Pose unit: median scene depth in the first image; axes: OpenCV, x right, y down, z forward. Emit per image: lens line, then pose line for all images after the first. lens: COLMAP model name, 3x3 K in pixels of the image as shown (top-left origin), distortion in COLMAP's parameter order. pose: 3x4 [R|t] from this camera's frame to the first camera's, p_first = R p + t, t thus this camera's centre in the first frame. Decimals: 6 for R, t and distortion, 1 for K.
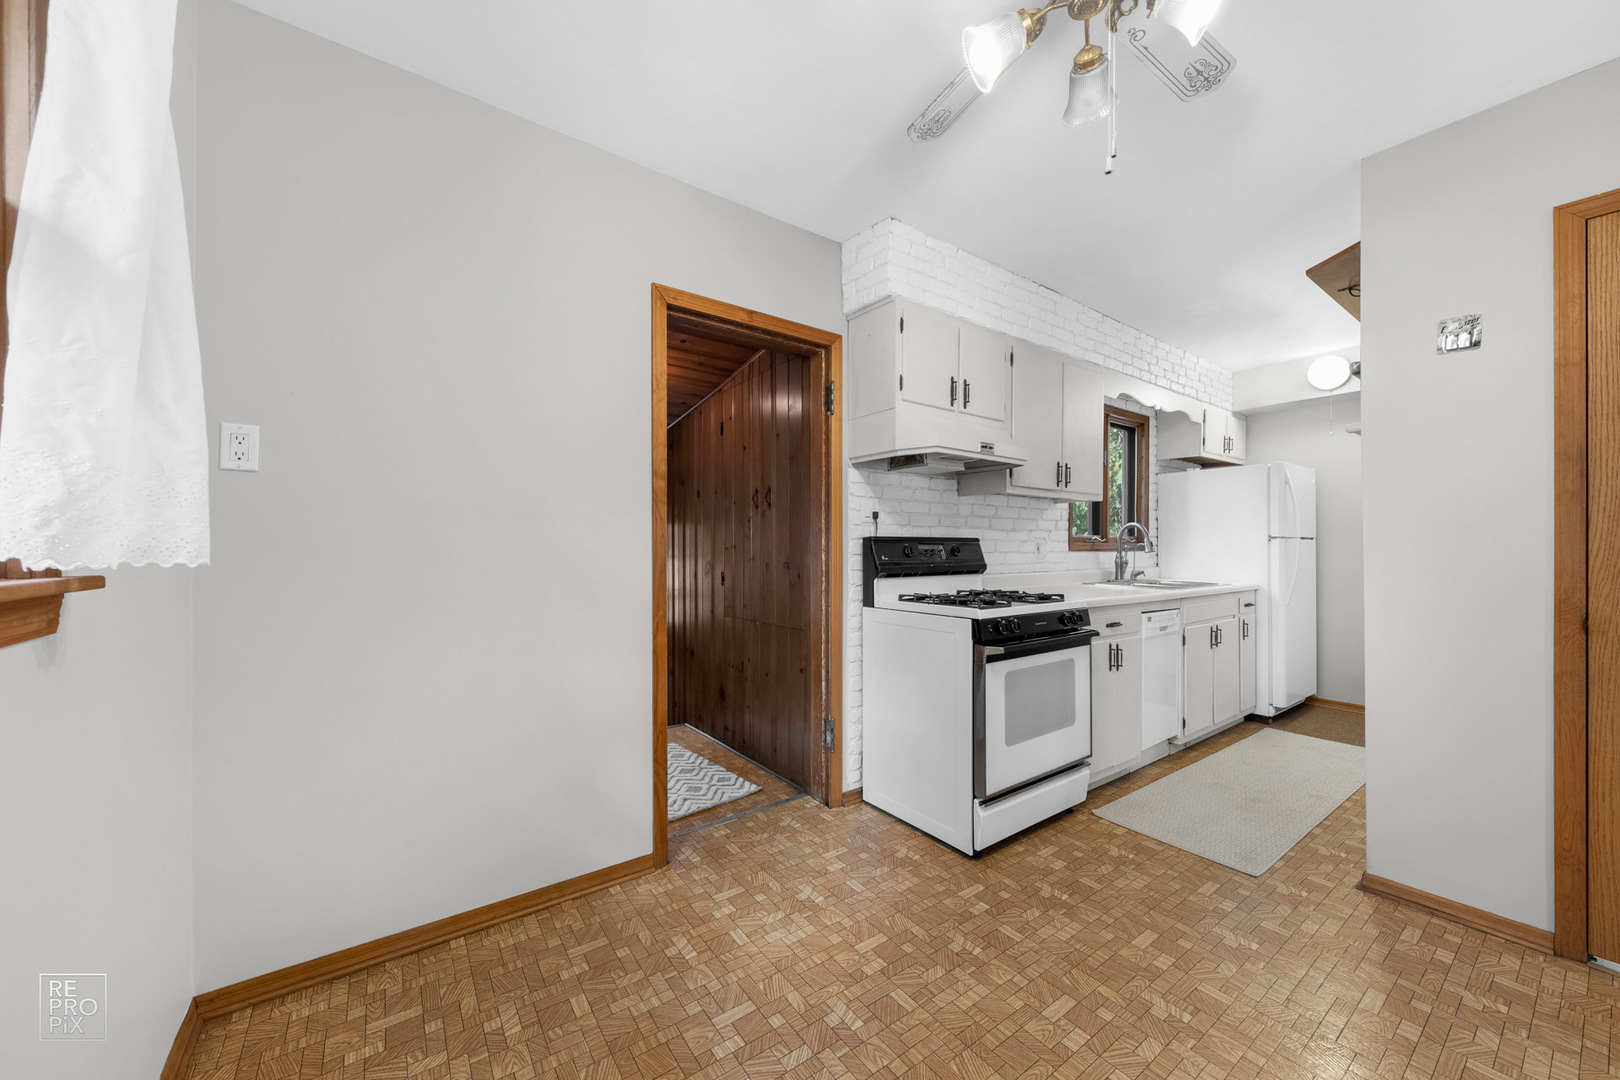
lens RADIAL K [[563.5, 0, 812.2], [0, 563.5, 548.7], [0, 0, 1]] dist [0.007228, -0.000160]
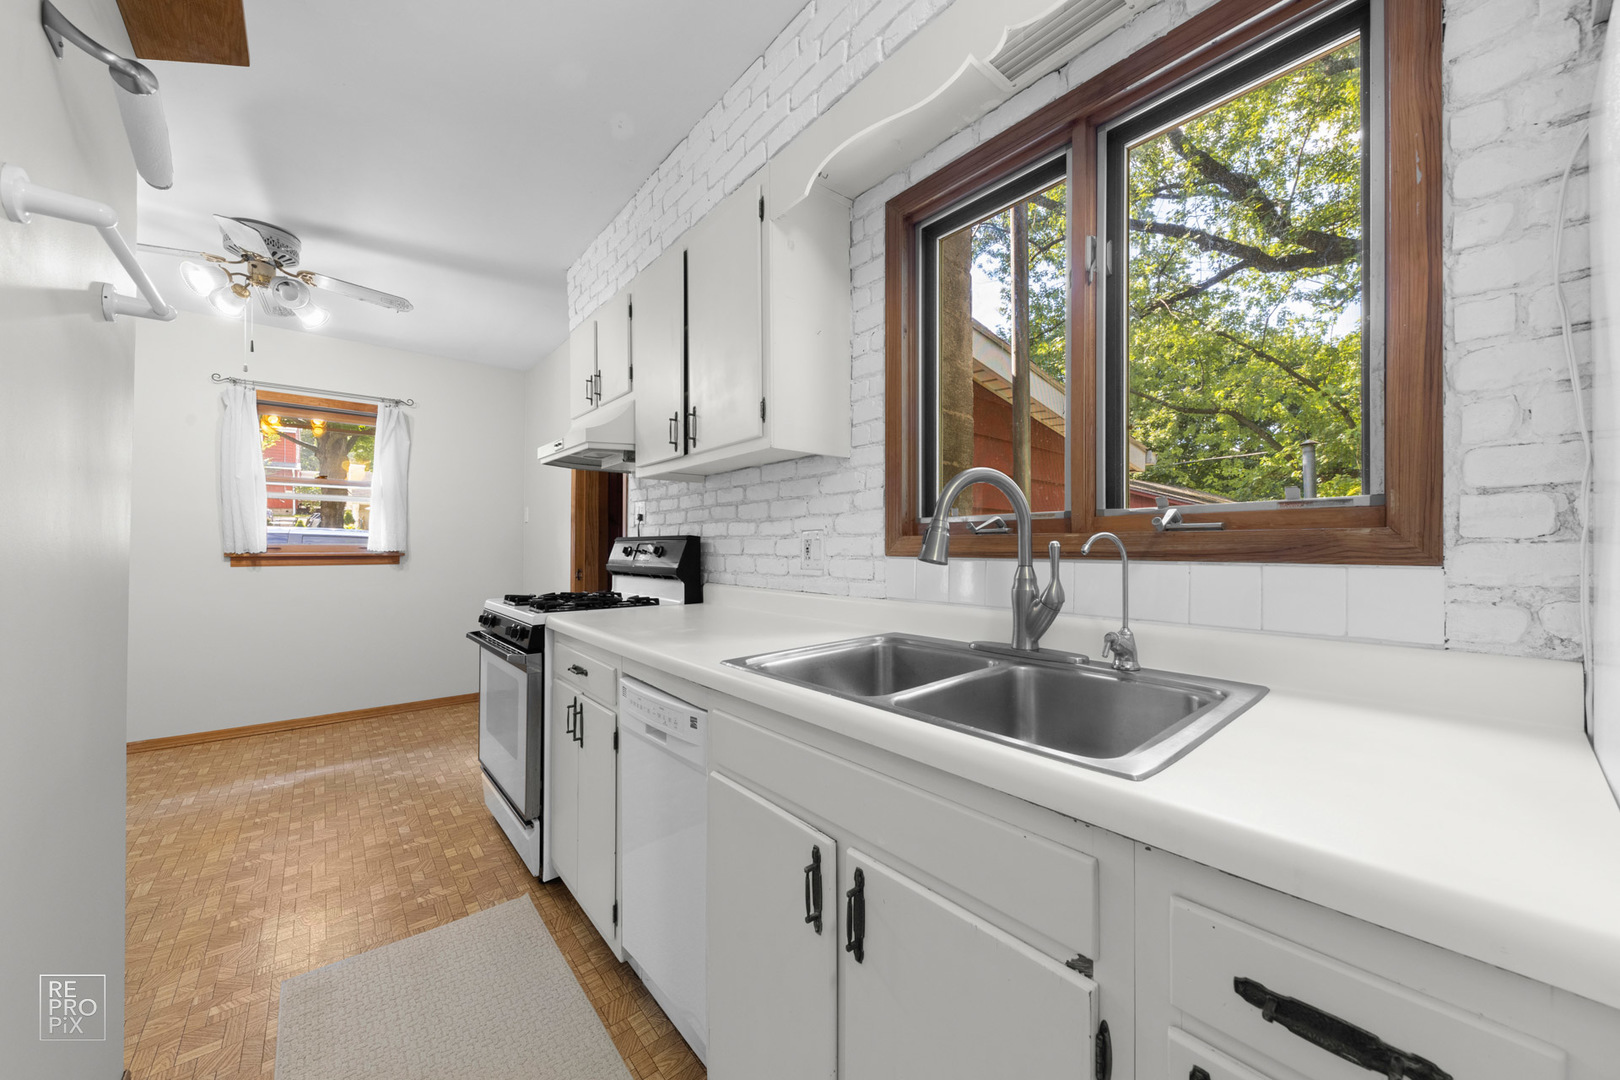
lens RADIAL K [[563.5, 0, 812.2], [0, 563.5, 548.7], [0, 0, 1]] dist [0.007228, -0.000160]
pose [[0.108900, 0.003491, -0.994047, 1.509746], [-0.001783, 0.999993, 0.003316, -0.004730], [0.994051, 0.001411, 0.108905, 1.515933]]
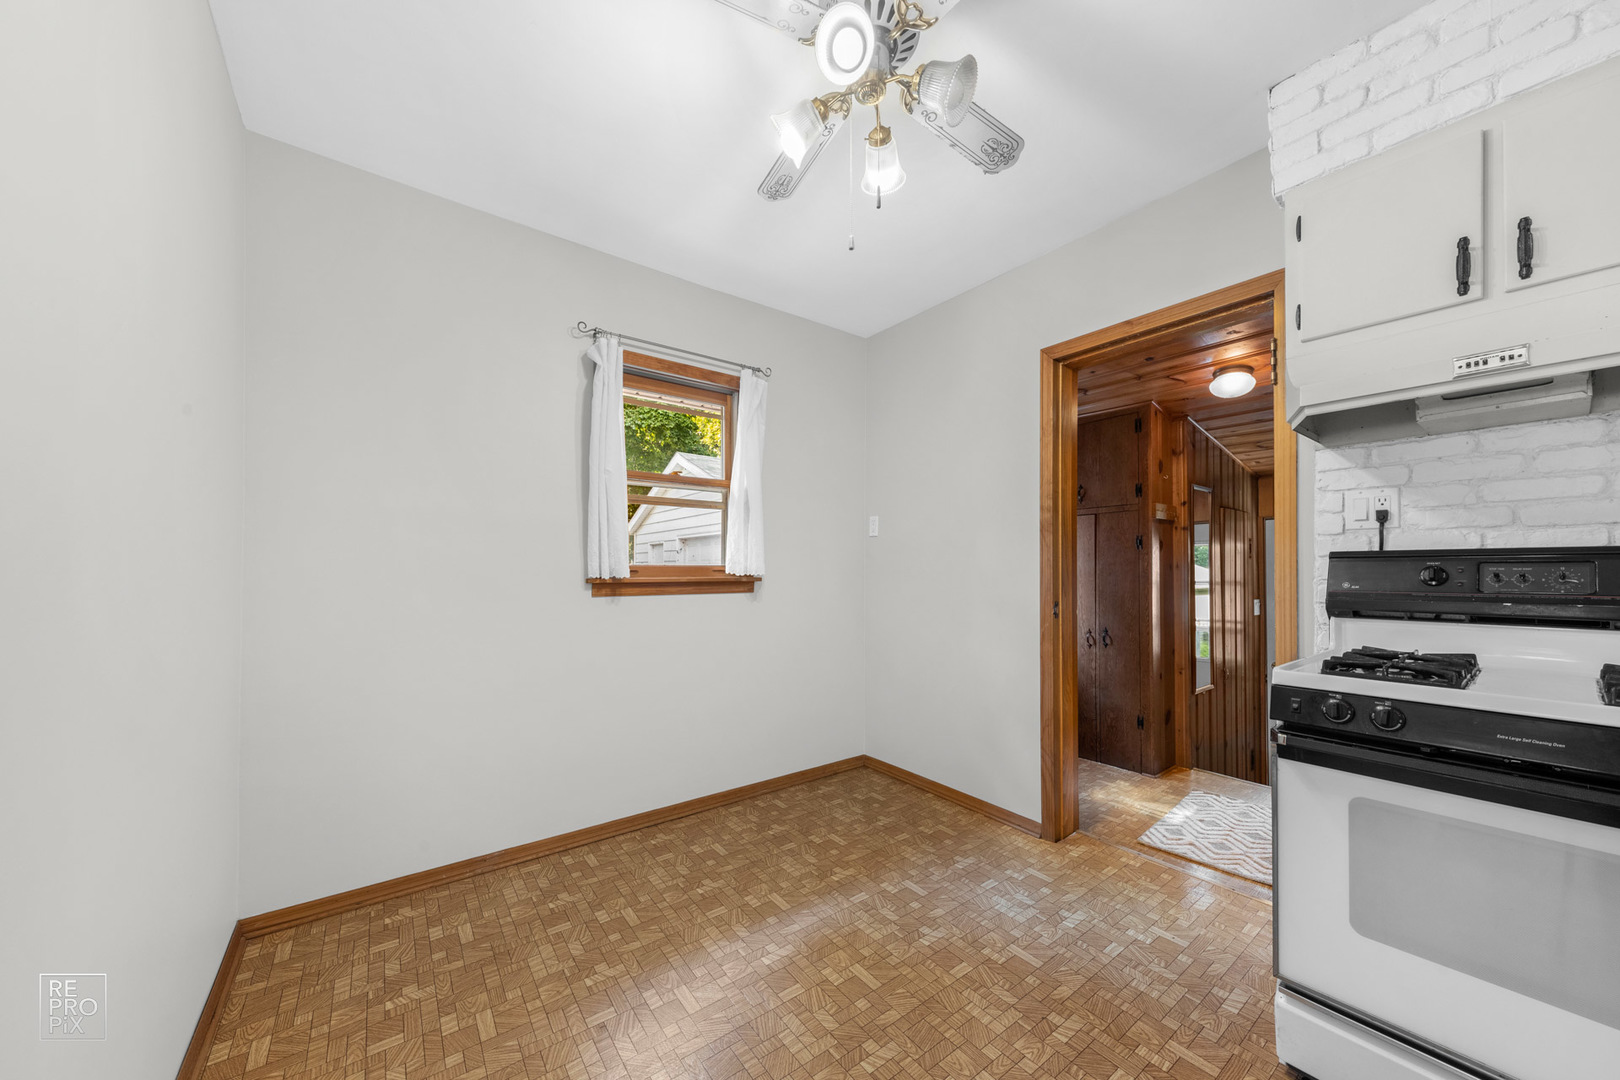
lens RADIAL K [[569.4, 0, 807.5], [0, 569.4, 562.4], [0, 0, 1]] dist [0.016608, -0.000070]
pose [[0.032494, -0.009383, -0.999428, 0.898286], [0.001719, 0.999955, -0.009332, -0.005040], [0.999470, -0.001415, 0.032508, 0.451433]]
